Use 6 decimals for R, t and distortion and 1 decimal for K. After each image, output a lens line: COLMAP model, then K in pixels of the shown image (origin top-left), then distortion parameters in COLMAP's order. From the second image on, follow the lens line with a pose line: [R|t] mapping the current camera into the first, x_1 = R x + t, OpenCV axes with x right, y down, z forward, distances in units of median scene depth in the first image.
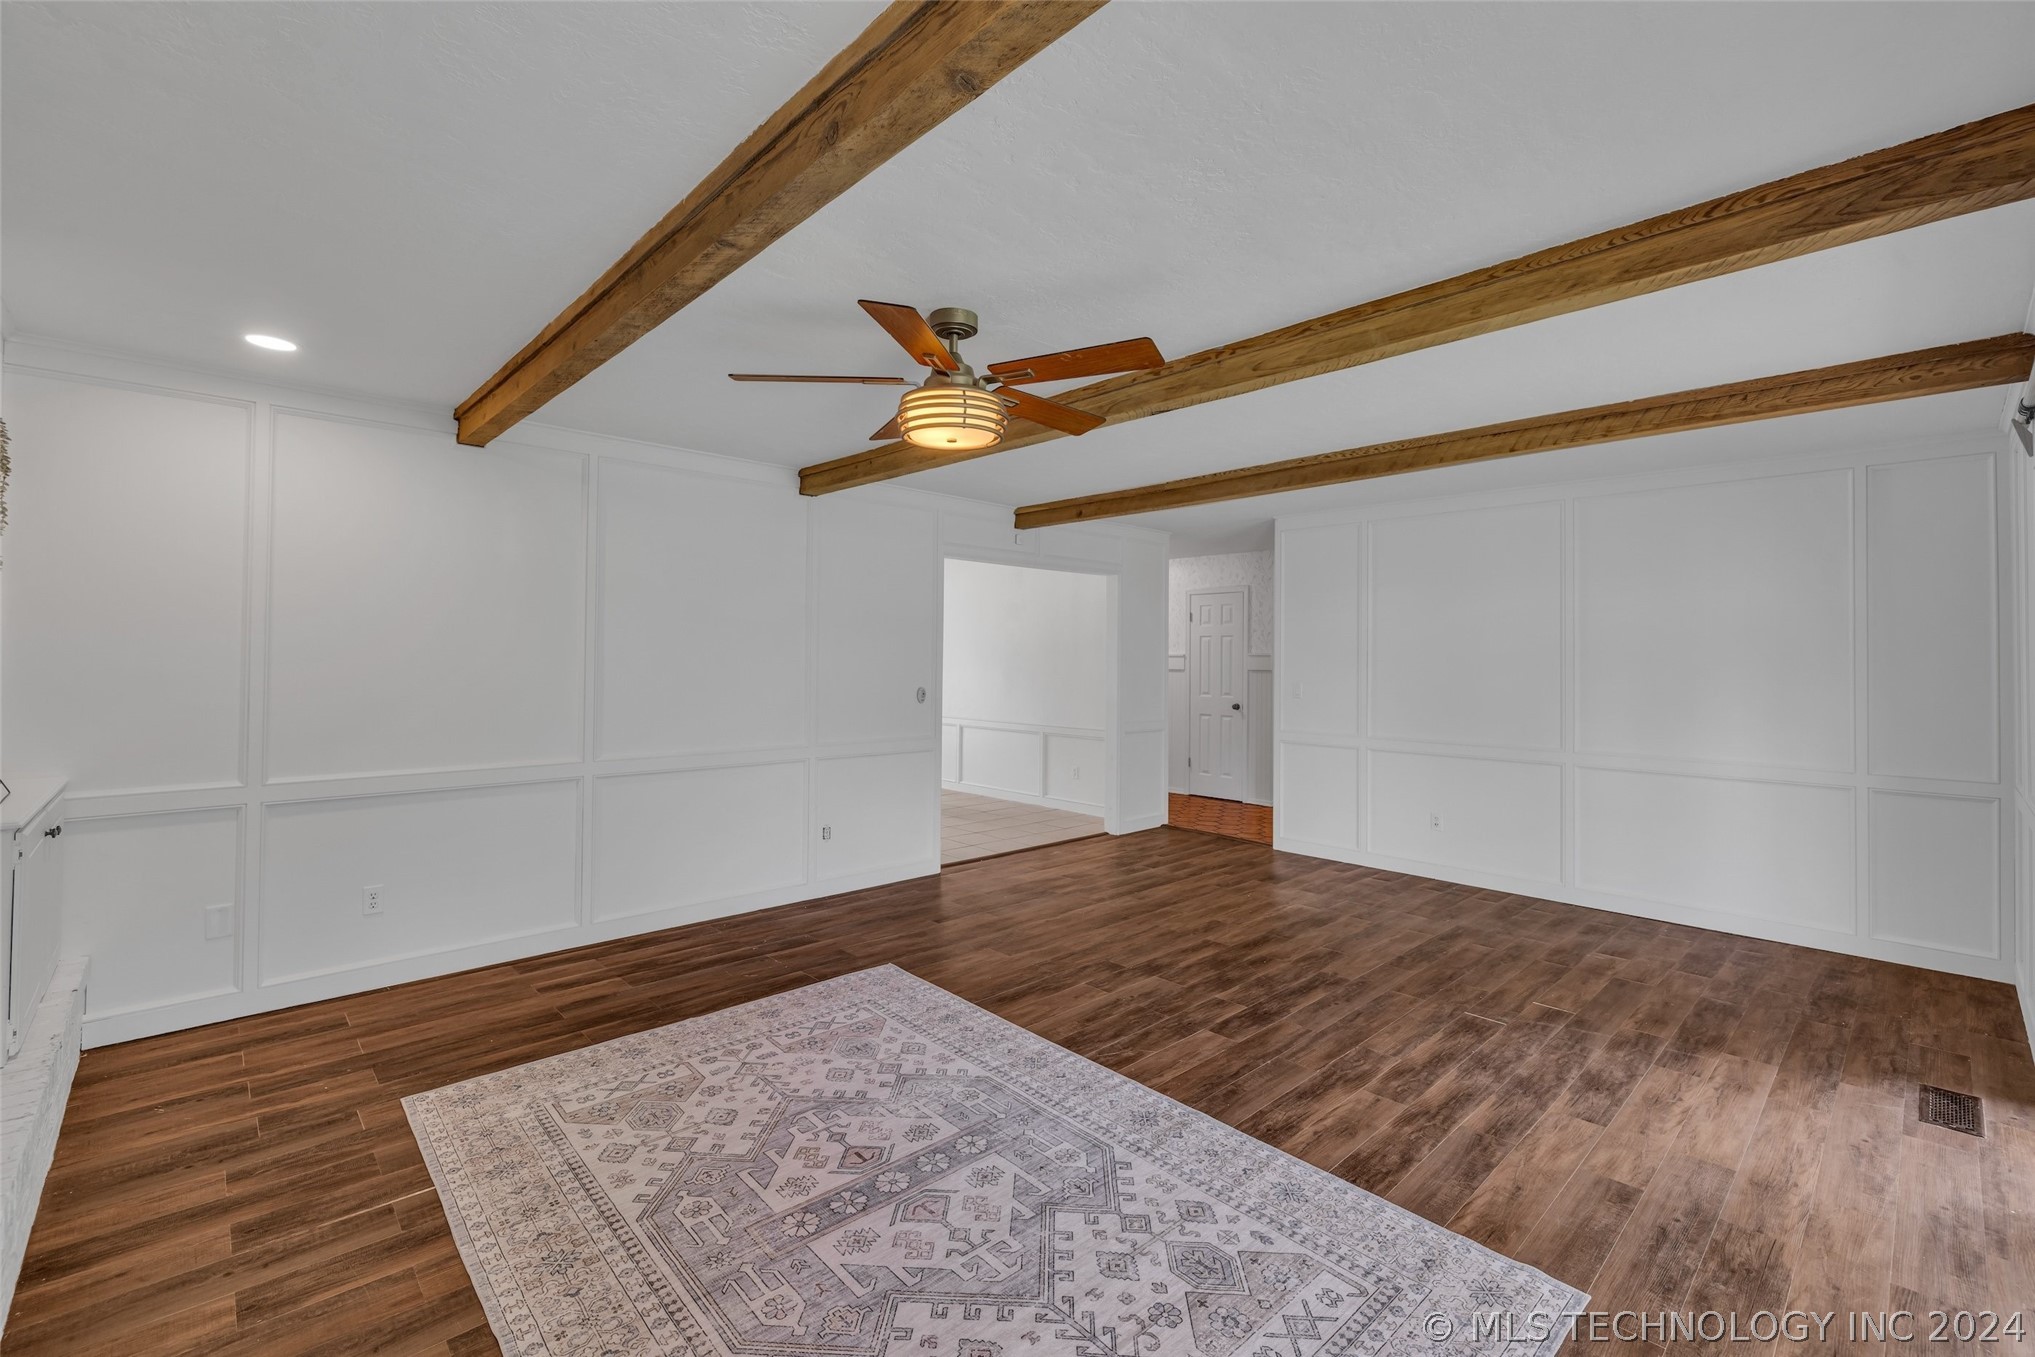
lens RADIAL K [[876.5, 0, 1014.8], [0, 876.5, 655.4], [0, 0, 1]] dist [-0.000487, -0.000309]
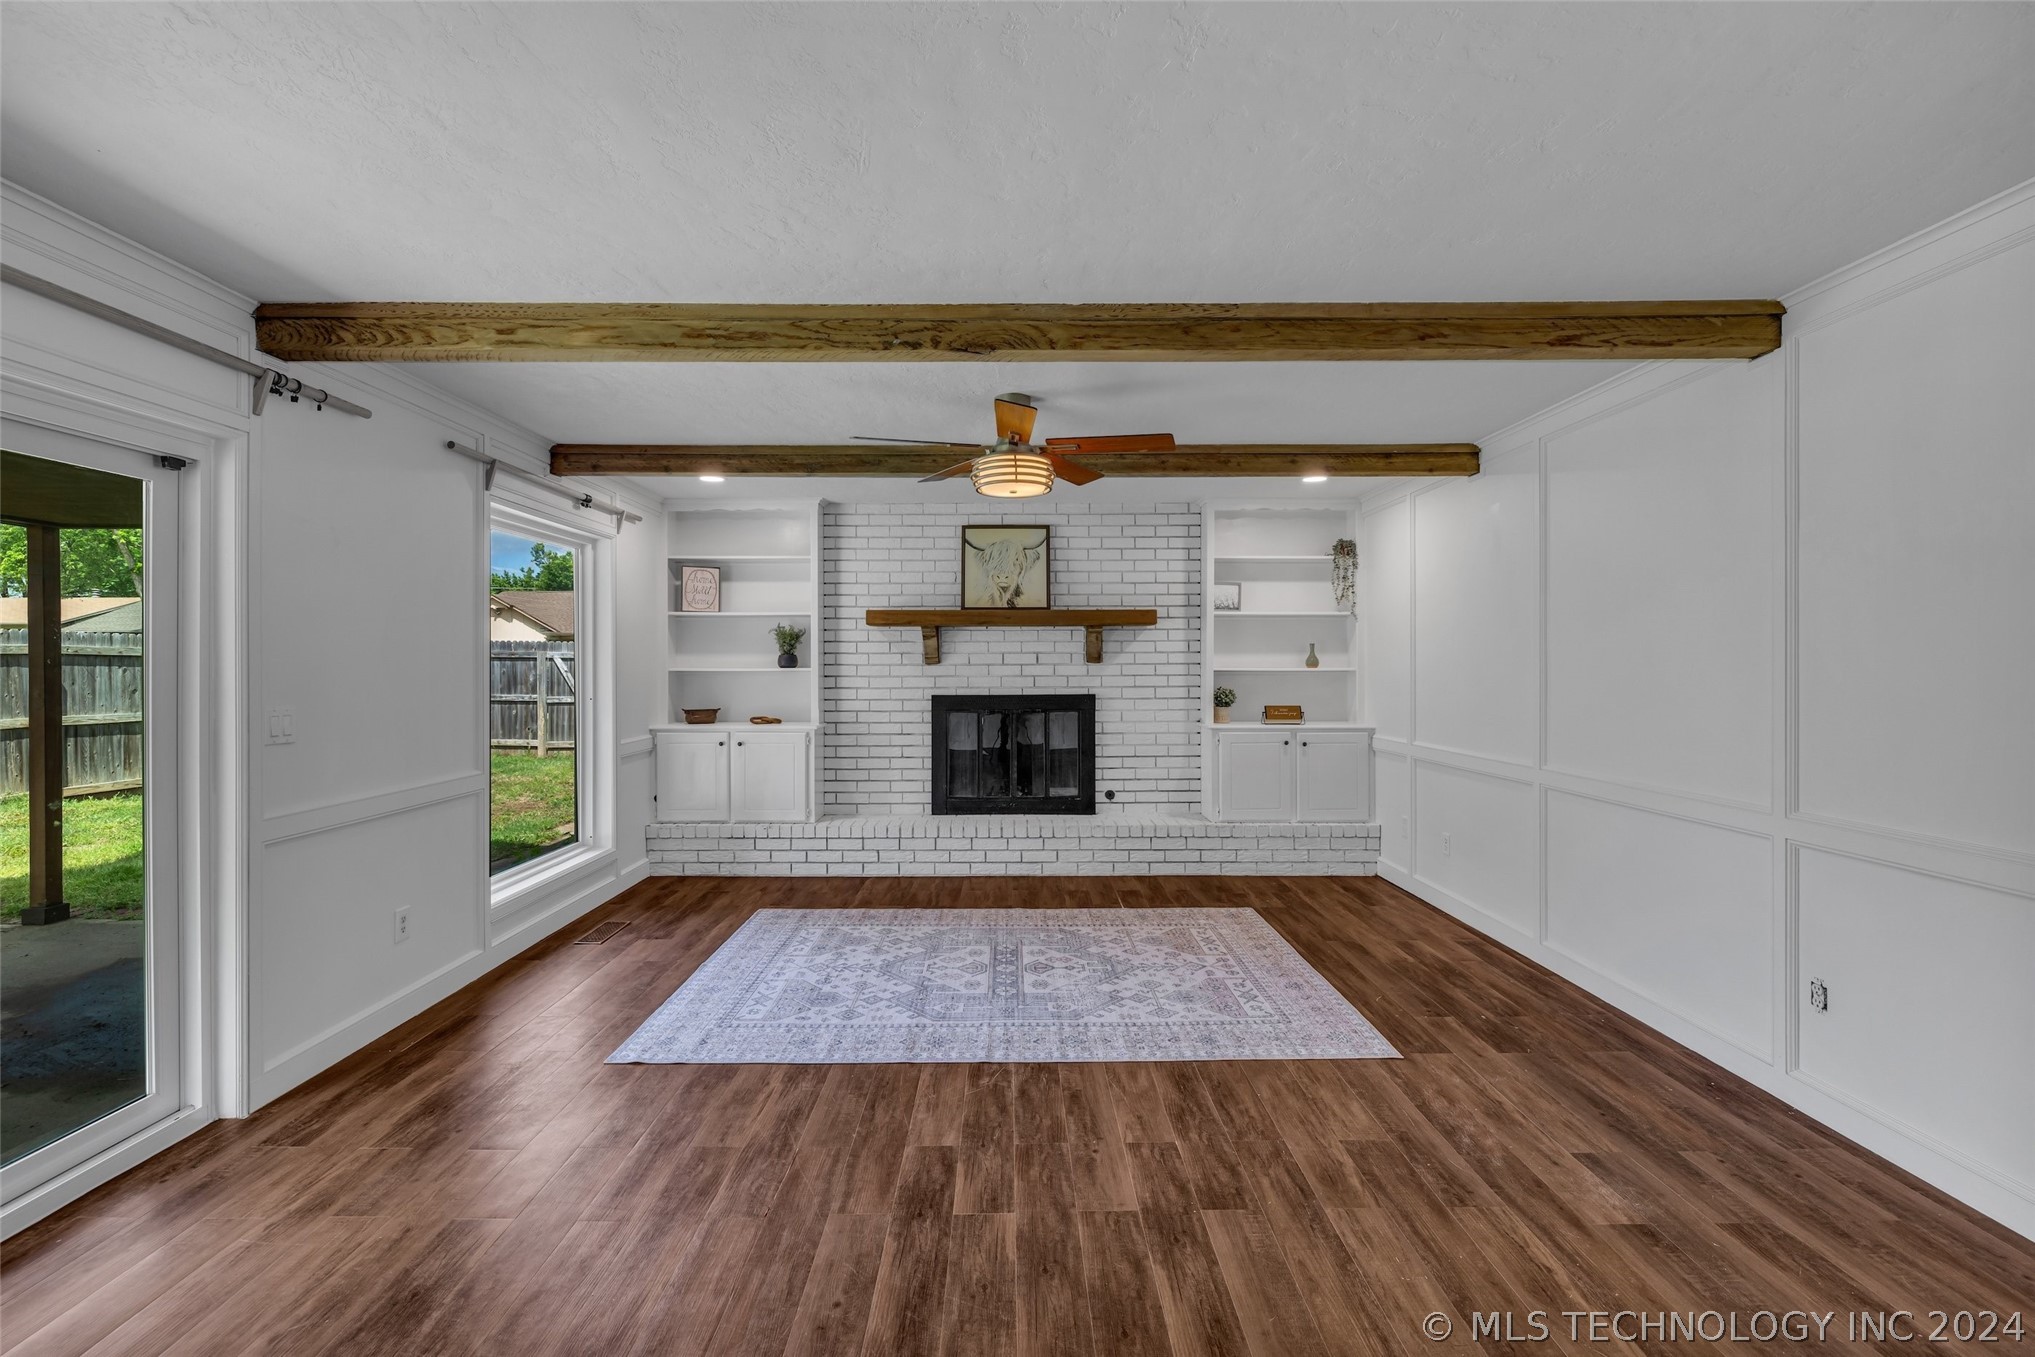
lens RADIAL K [[858.5, 0, 1006.7], [0, 858.5, 664.5], [0, 0, 1]] dist [-0.004645, -0.000363]
pose [[-0.676625, -0.006645, -0.736298, 0.898776], [-0.000027, 0.999959, -0.009000, 0.027672], [0.736328, -0.006070, -0.676598, 1.770453]]
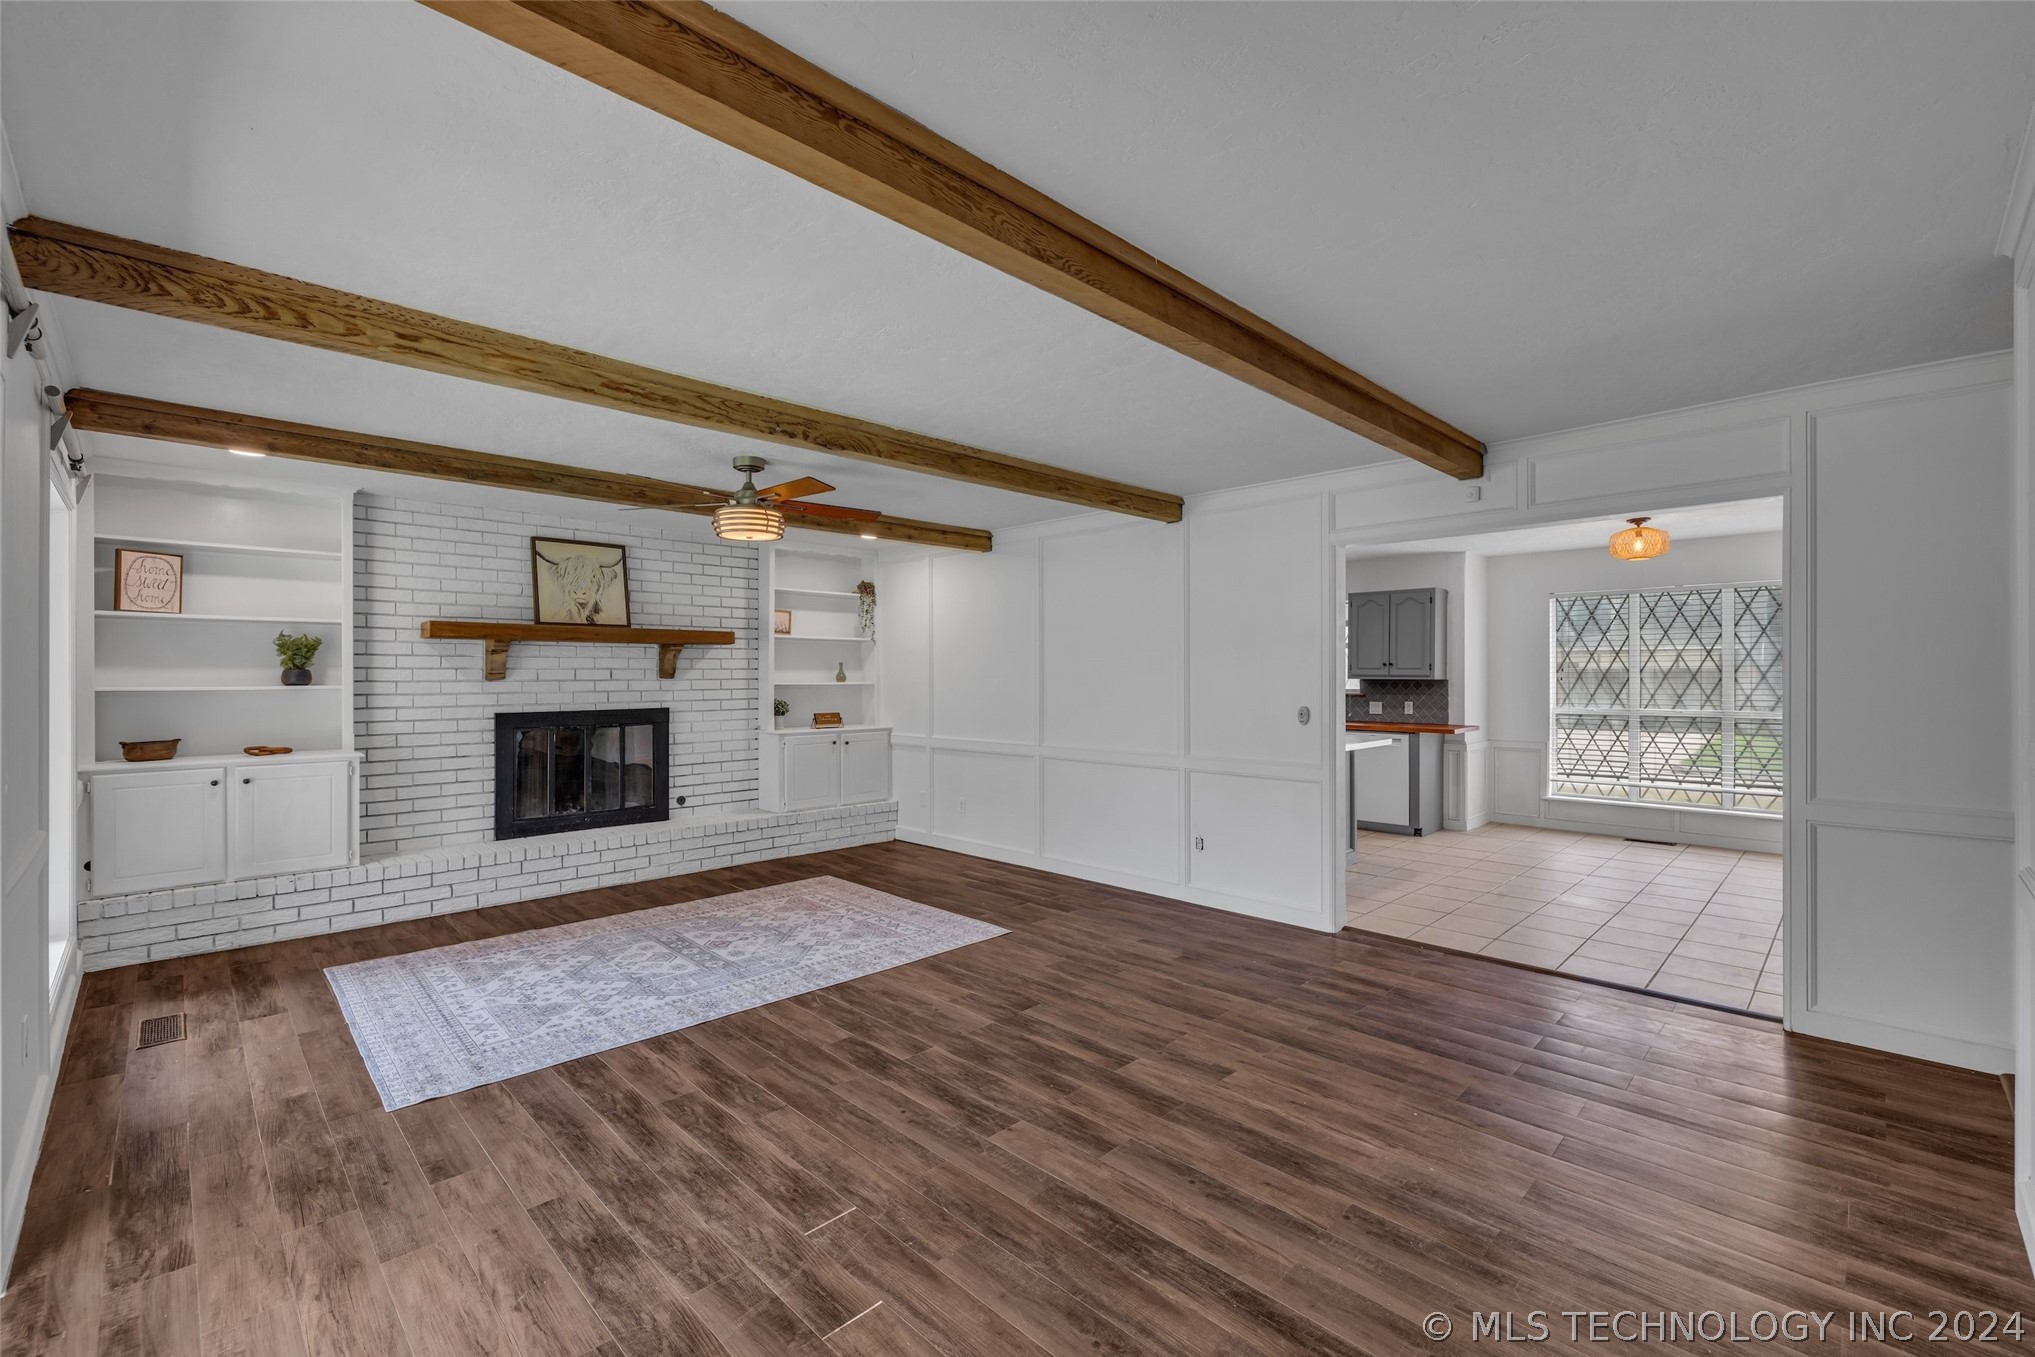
lens RADIAL K [[864.1, 0, 1007.9], [0, 864.1, 679.1], [0, 0, 1]] dist [-0.000641, 0.000045]
pose [[0.016665, -0.005405, -0.999847, 1.450911], [0.007746, 0.999956, -0.005277, 0.025126], [0.999831, -0.007657, 0.016706, 1.384598]]
